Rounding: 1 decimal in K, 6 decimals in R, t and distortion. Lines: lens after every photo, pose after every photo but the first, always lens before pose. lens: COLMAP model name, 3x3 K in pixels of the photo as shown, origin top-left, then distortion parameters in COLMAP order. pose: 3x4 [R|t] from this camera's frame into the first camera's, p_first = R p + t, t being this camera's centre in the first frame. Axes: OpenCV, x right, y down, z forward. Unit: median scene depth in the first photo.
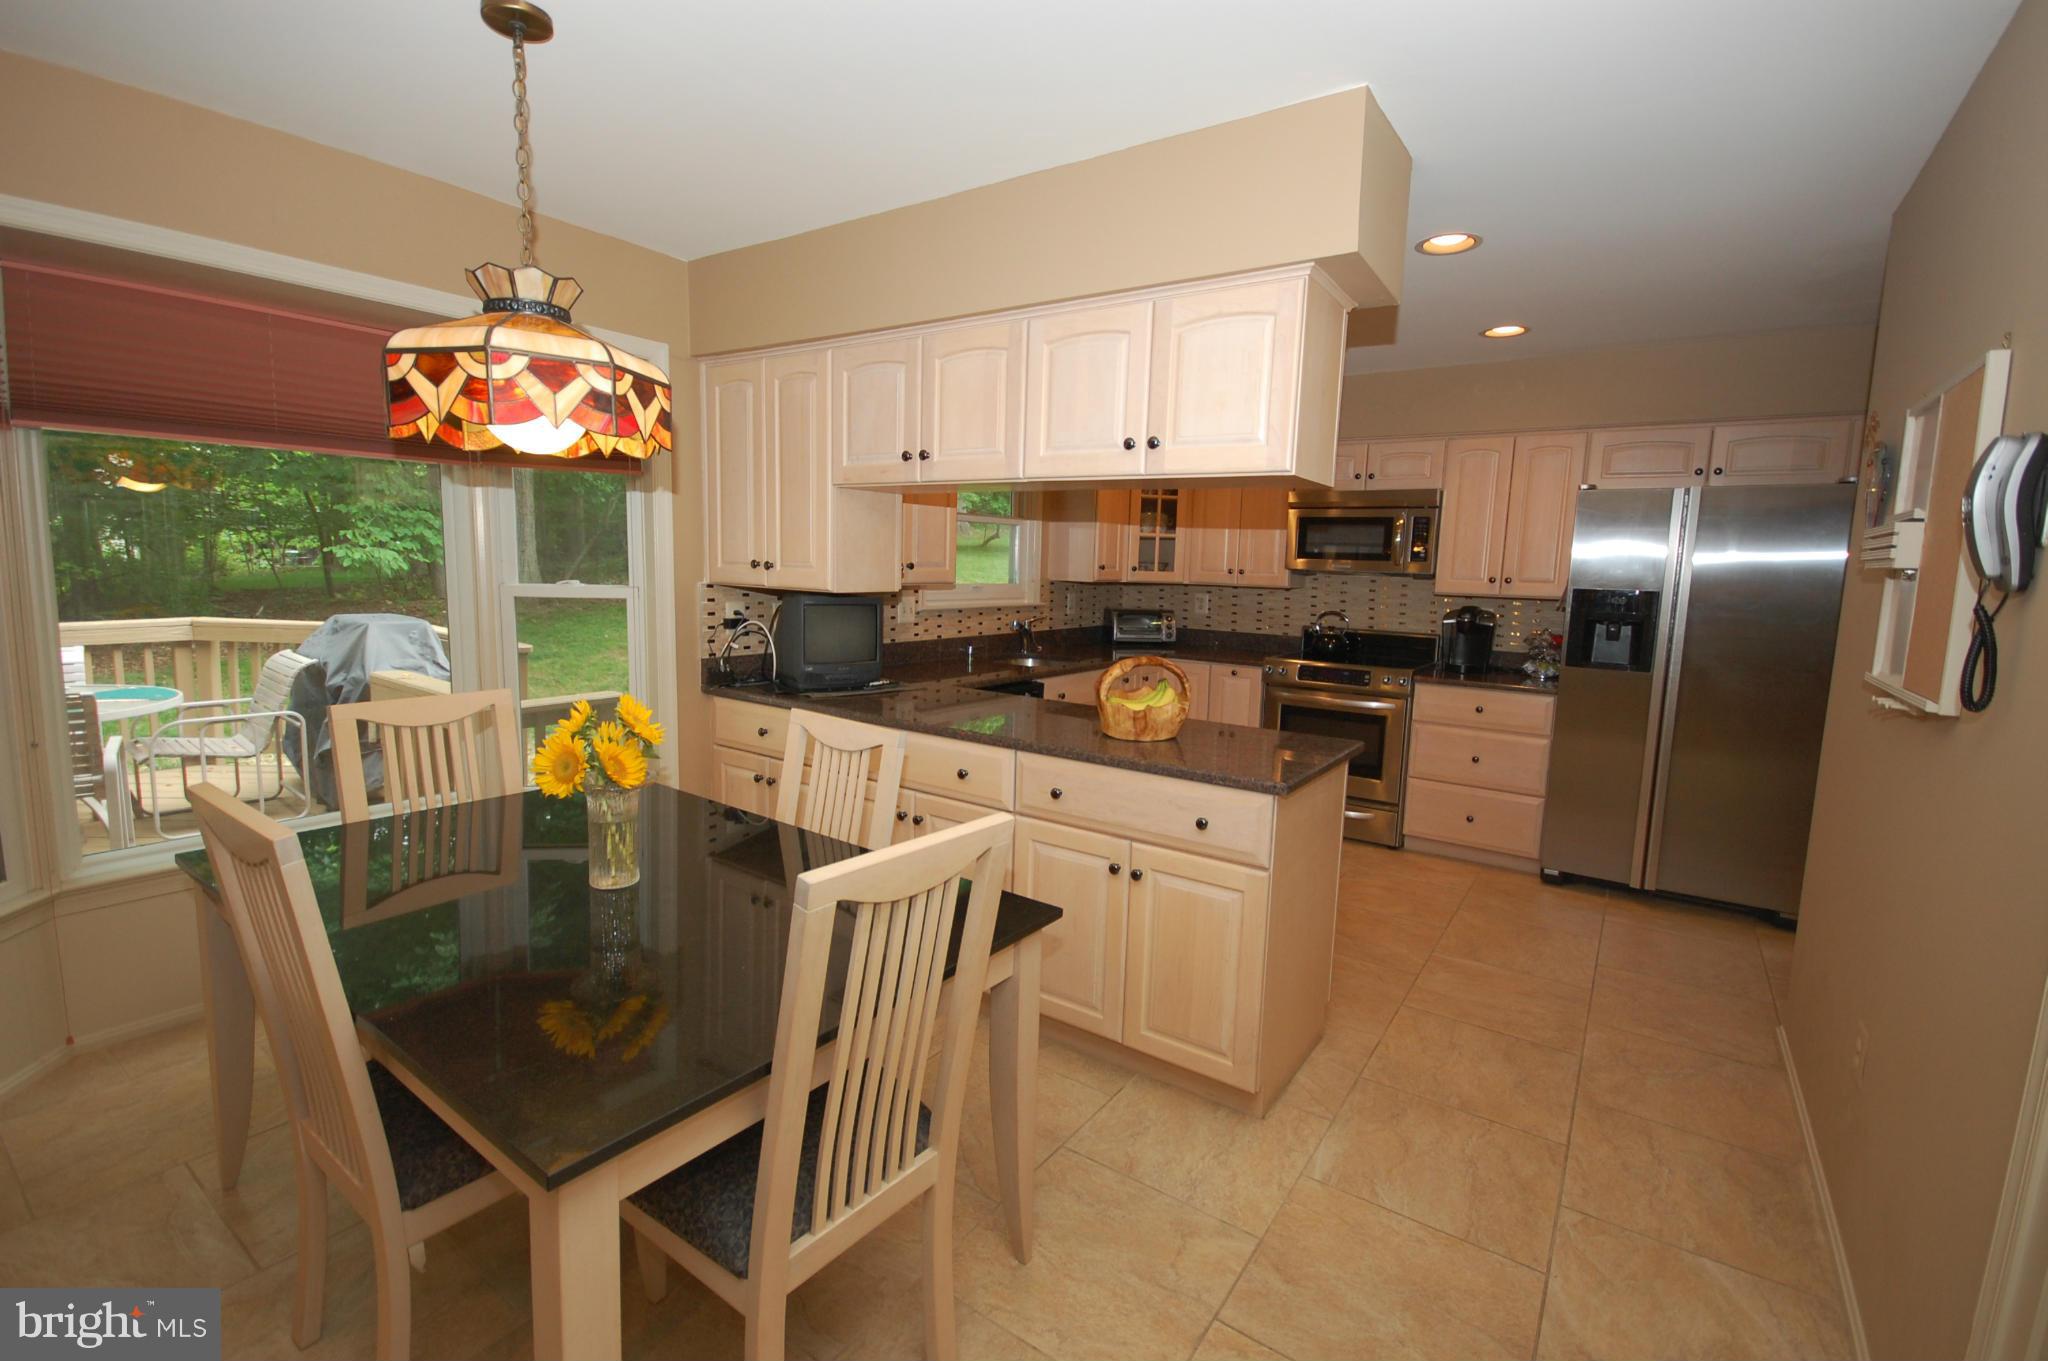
lens RADIAL K [[890.7, 0, 1034.9], [0, 890.7, 667.5], [0, 0, 1]] dist [0.016391, -0.017045]
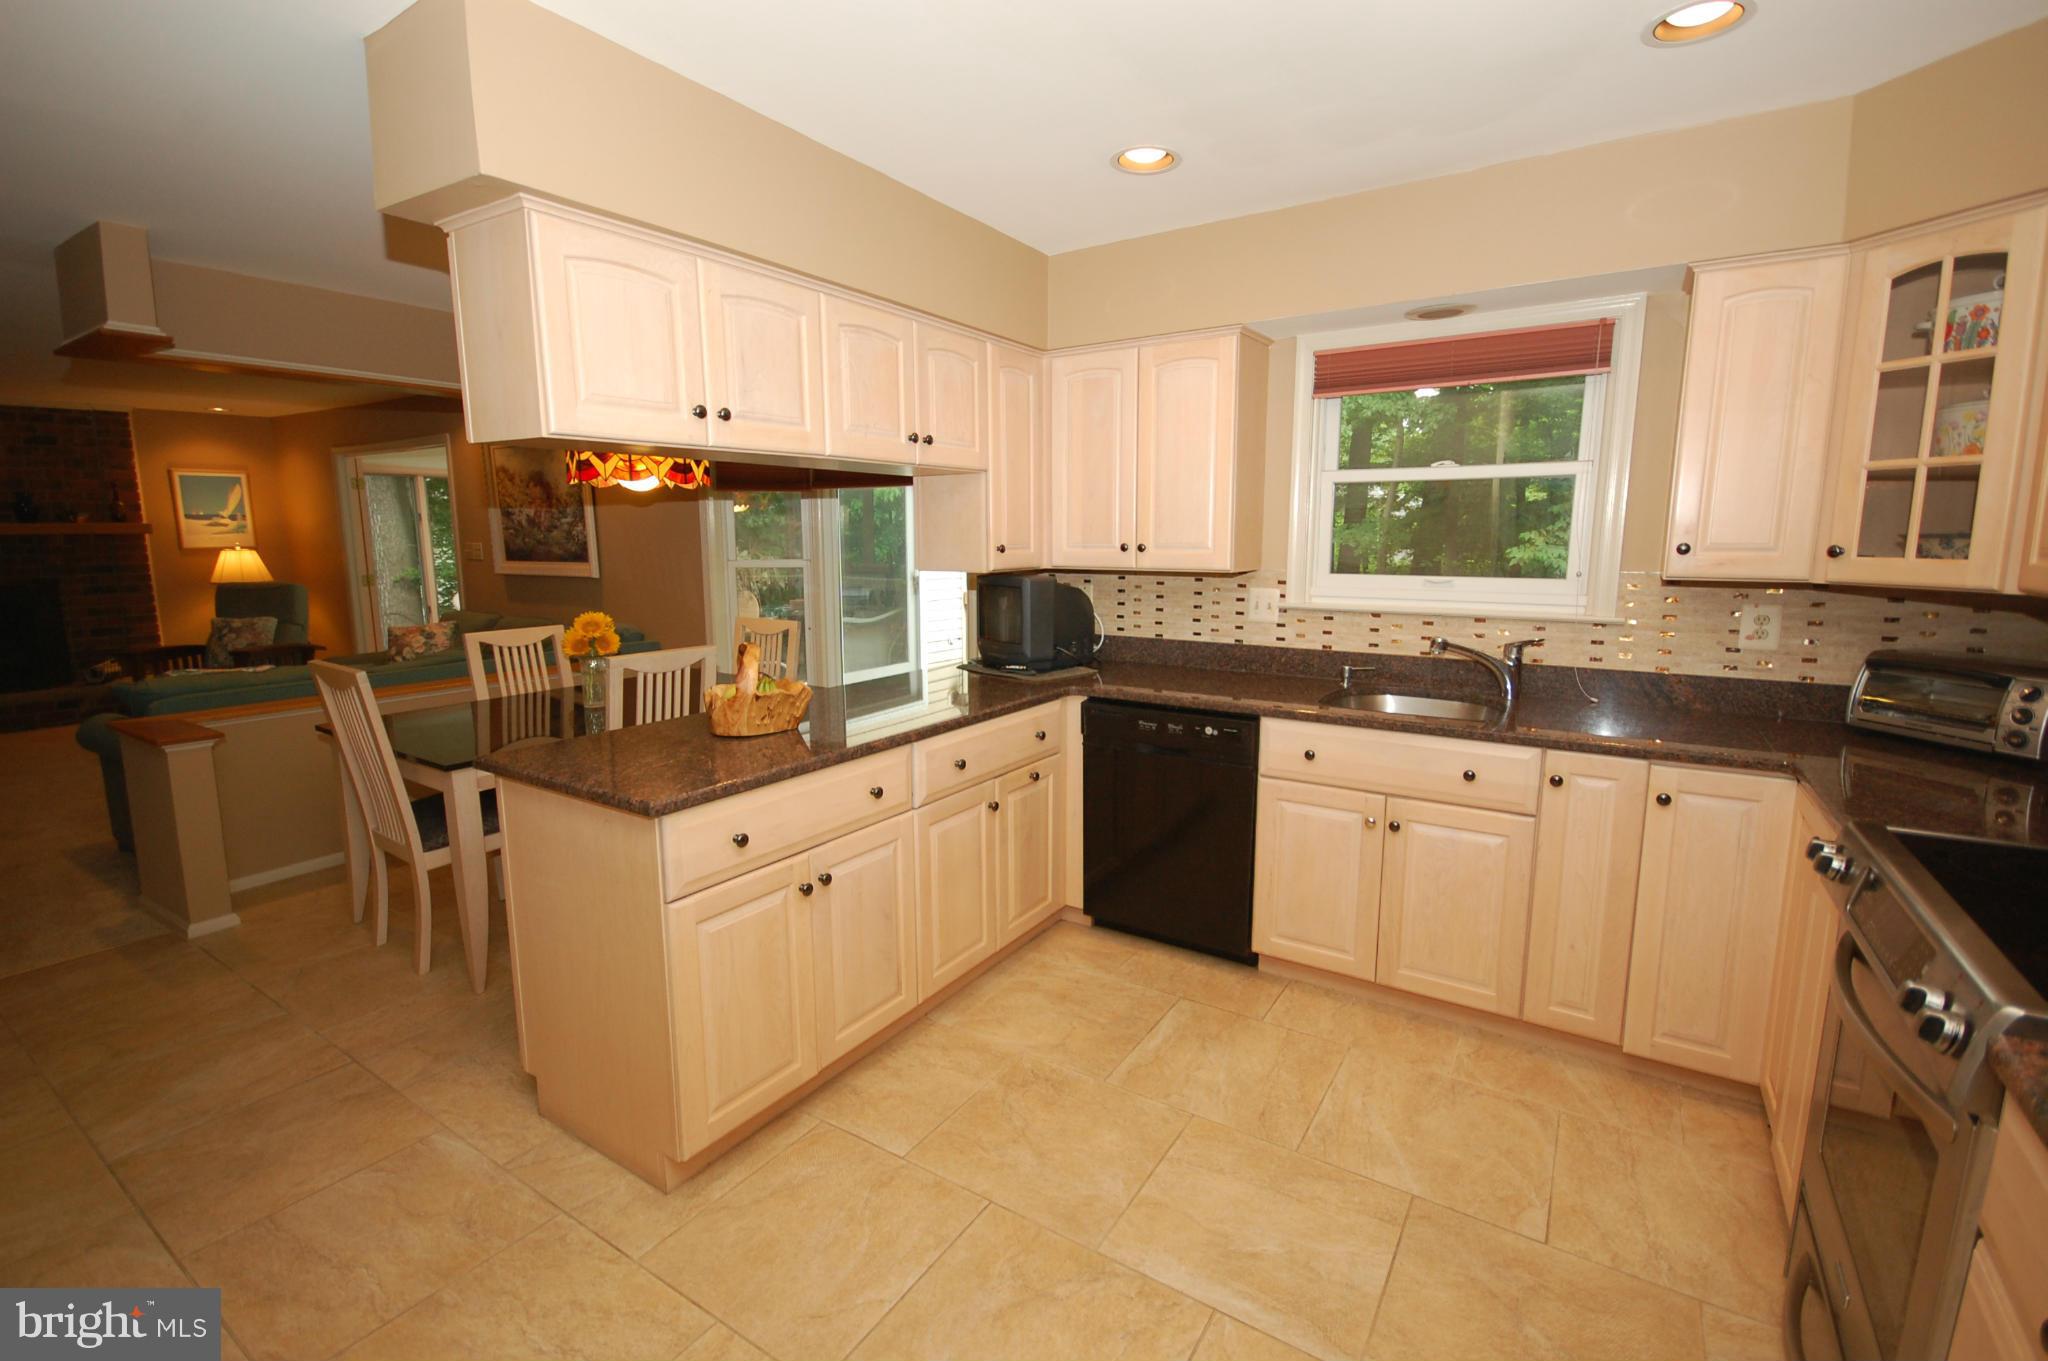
lens RADIAL K [[890.7, 0, 1034.9], [0, 890.7, 667.5], [0, 0, 1]] dist [0.016391, -0.017045]
pose [[0.034735, 0.117597, -0.992454, 0.603236], [-0.117097, 0.986692, 0.112816, -0.072068], [0.992513, 0.112295, 0.048043, 0.735256]]
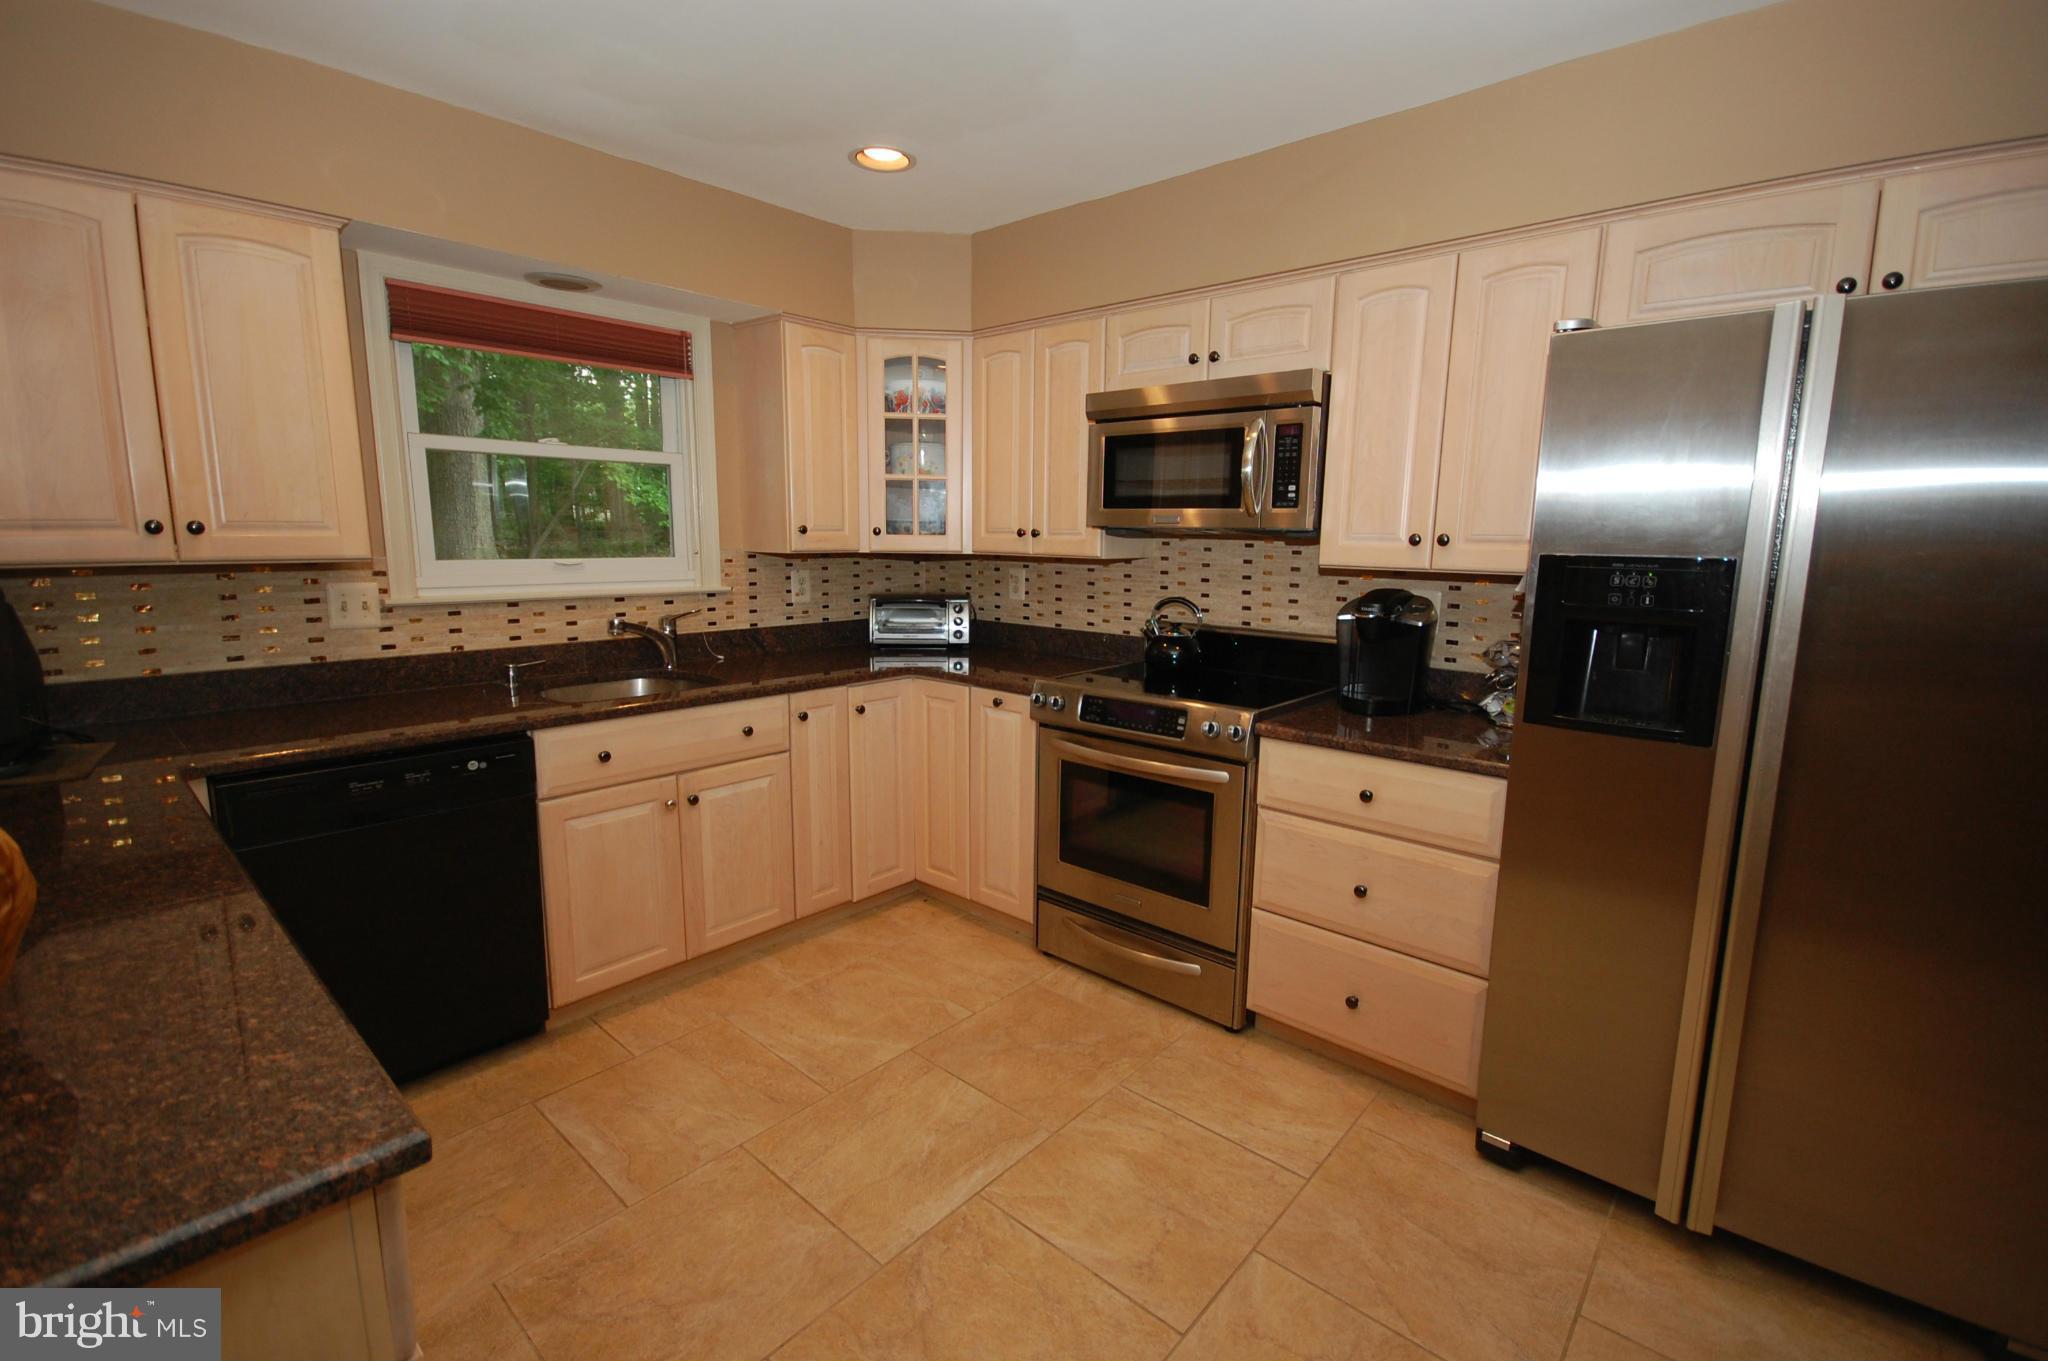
lens RADIAL K [[890.7, 0, 1034.9], [0, 890.7, 667.5], [0, 0, 1]] dist [0.016391, -0.017045]
pose [[0.993225, 0.002067, -0.116188, 0.348635], [0.001608, 0.999502, 0.031522, -0.039908], [0.116196, -0.031496, 0.992727, 0.450279]]
